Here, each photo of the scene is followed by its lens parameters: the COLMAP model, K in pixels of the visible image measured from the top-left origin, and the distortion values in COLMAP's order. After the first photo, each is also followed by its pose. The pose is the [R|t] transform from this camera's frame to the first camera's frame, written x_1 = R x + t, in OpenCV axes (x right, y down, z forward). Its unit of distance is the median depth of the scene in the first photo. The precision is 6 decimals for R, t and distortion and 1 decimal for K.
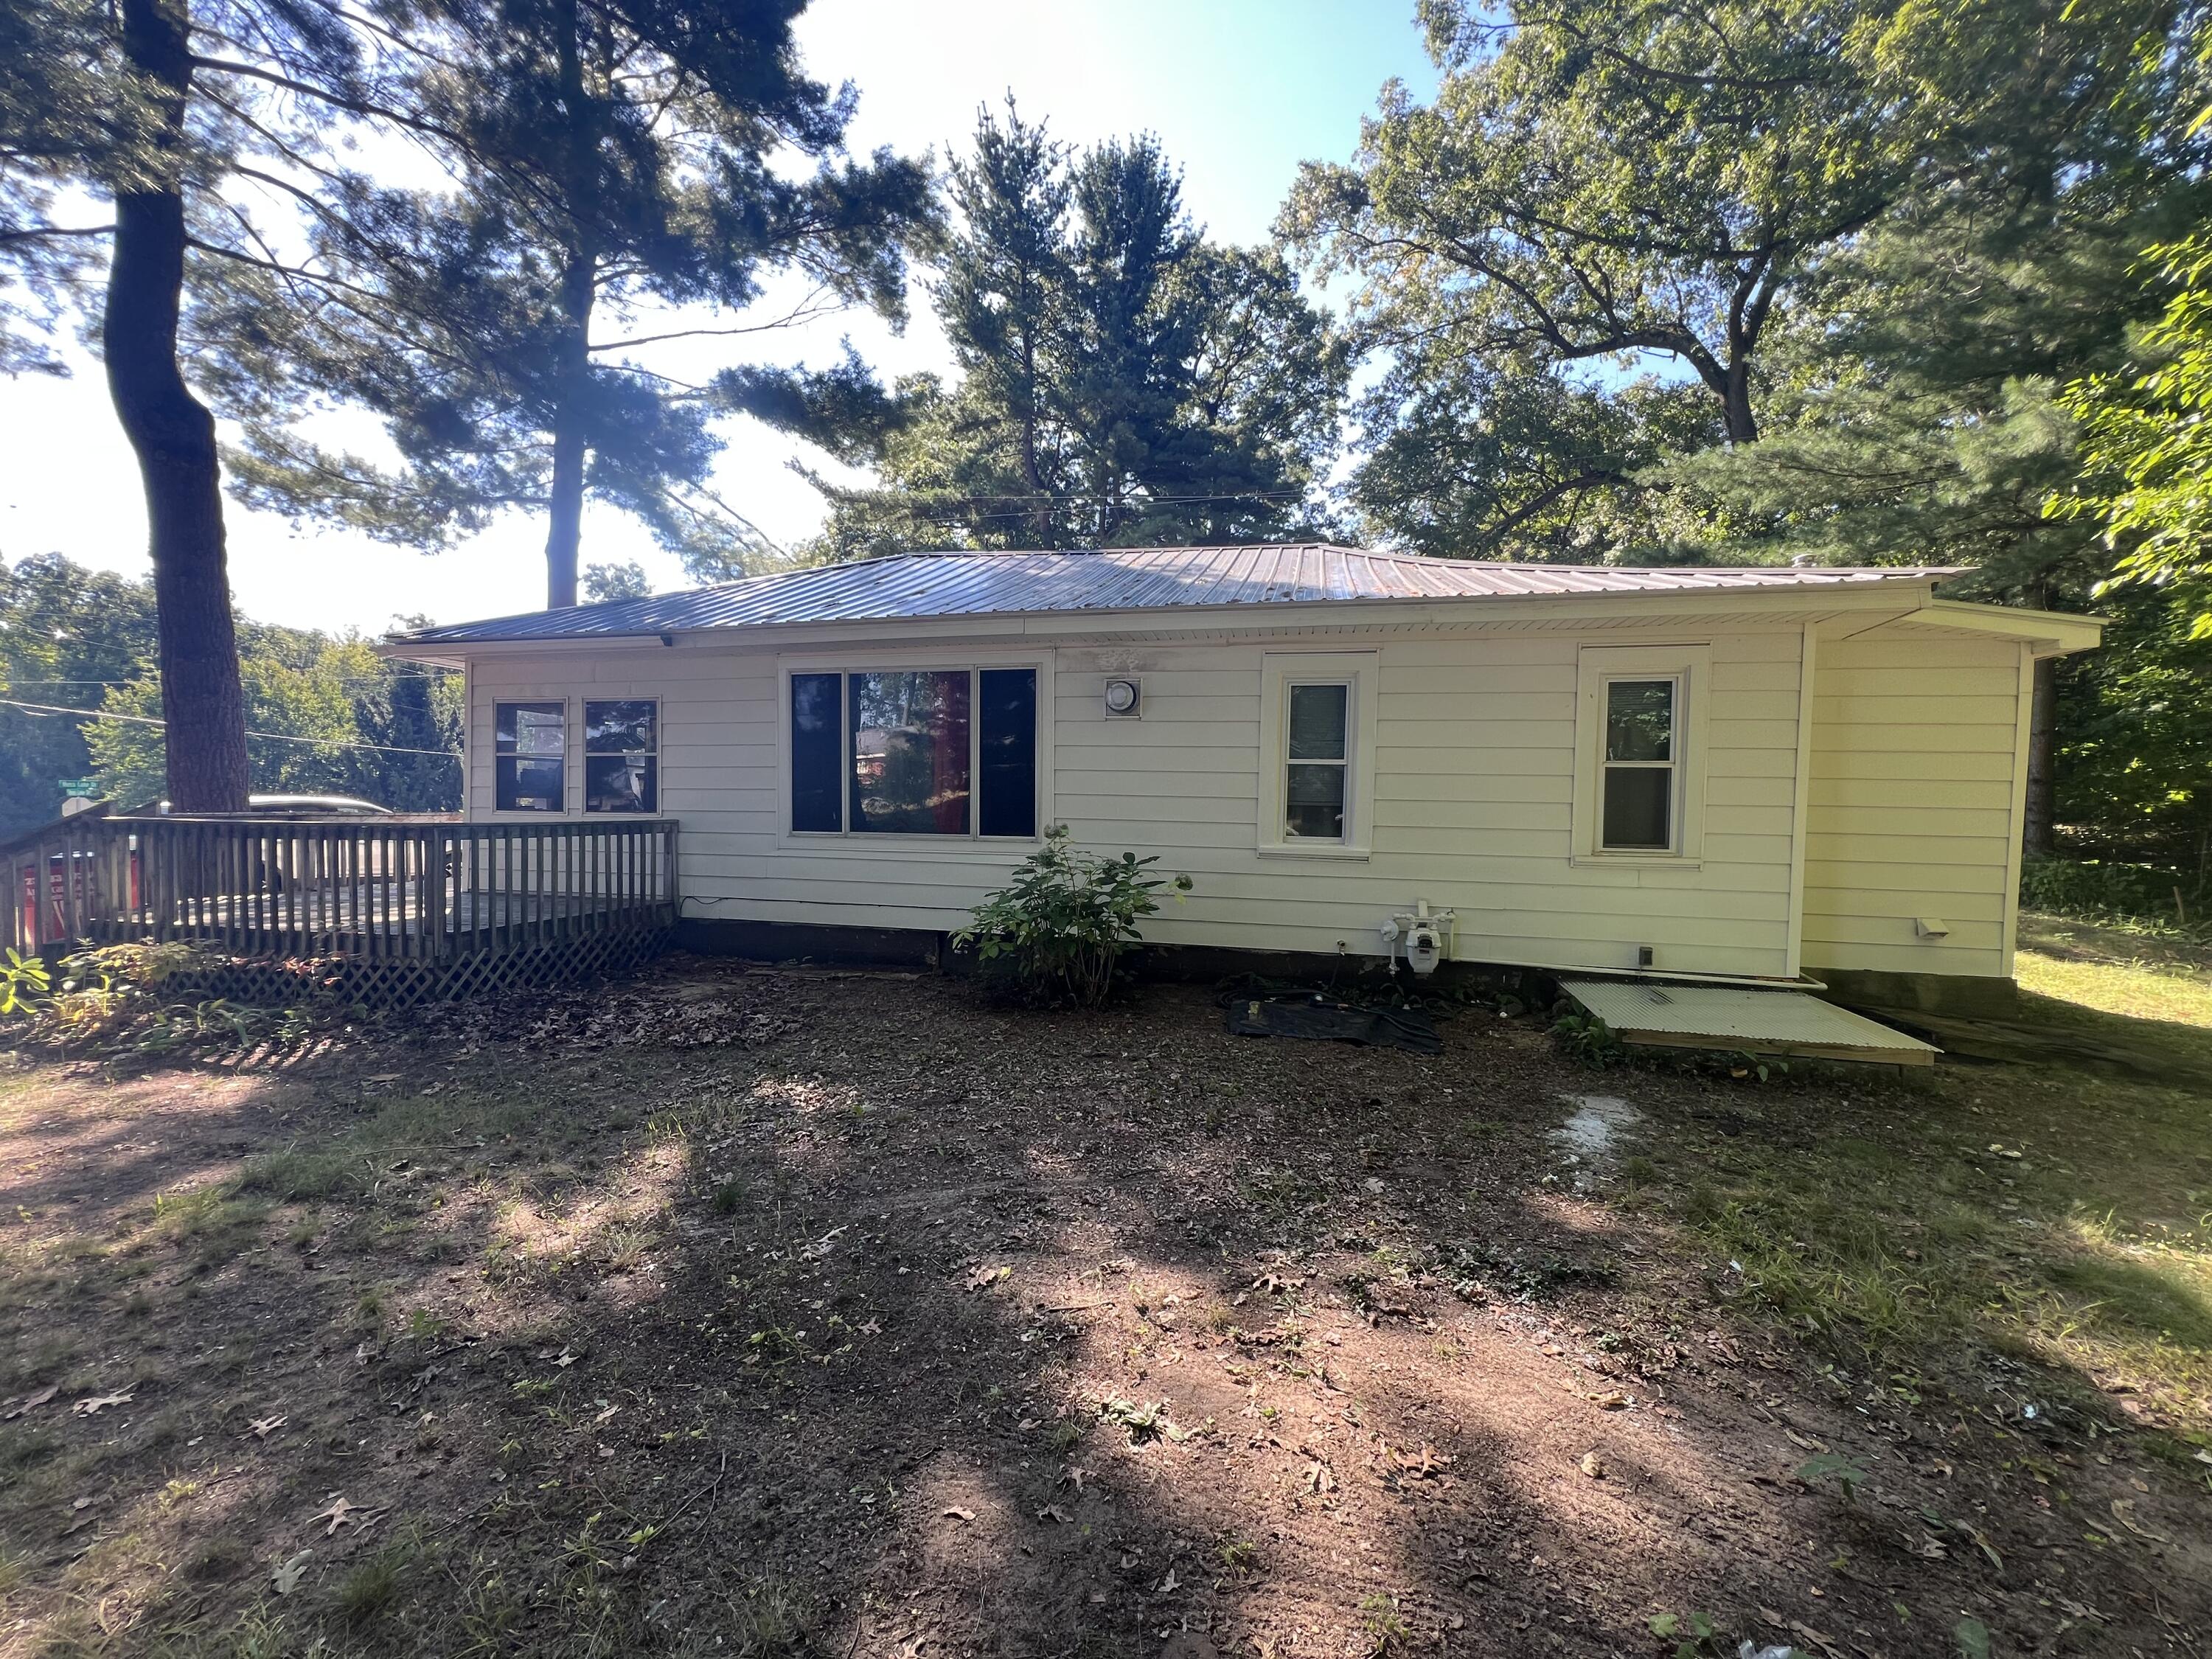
lens RADIAL K [[879.6, 0, 1100.6], [0, 879.6, 834.5], [0, 0, 1]] dist [-0.001762, -0.000150]
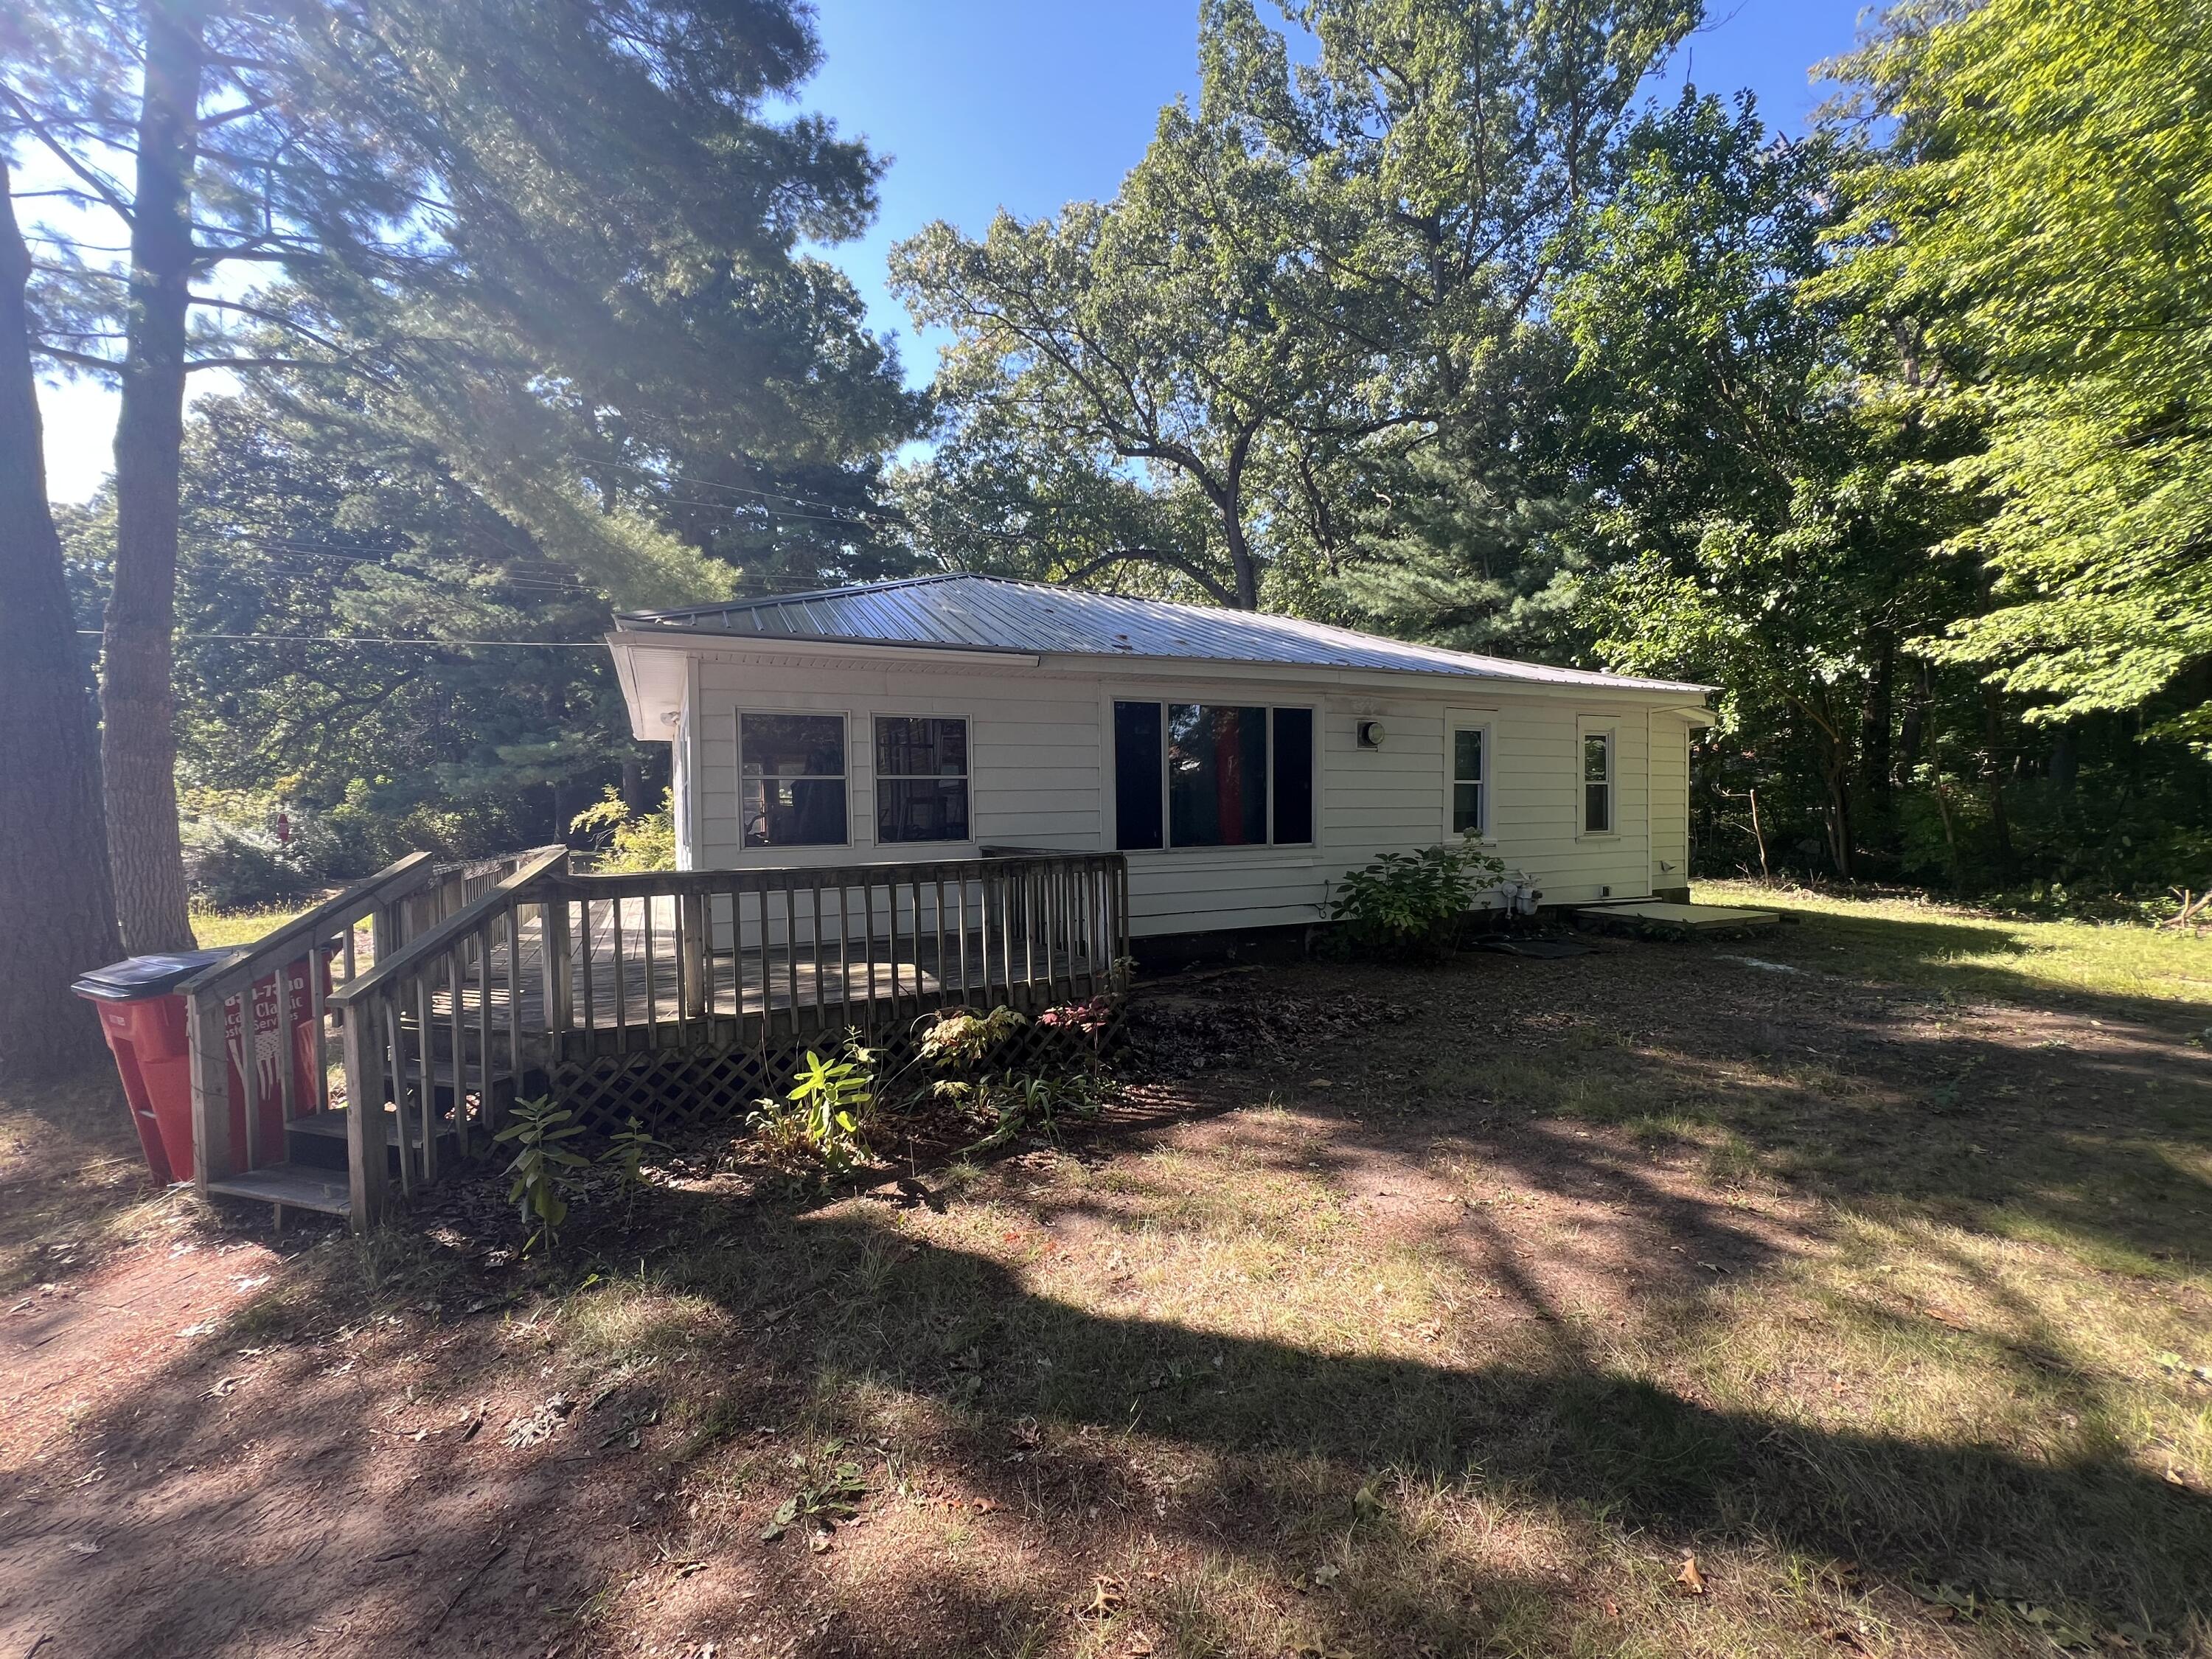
lens RADIAL K [[879.6, 0, 1099.9], [0, 879.6, 826.6], [0, 0, 1]] dist [-0.001762, -0.000150]
pose [[0.786868, -0.037223, 0.615997, -1.065333], [0.052411, 0.998604, -0.006607, -0.027632], [-0.614891, 0.037484, 0.787721, 0.193085]]
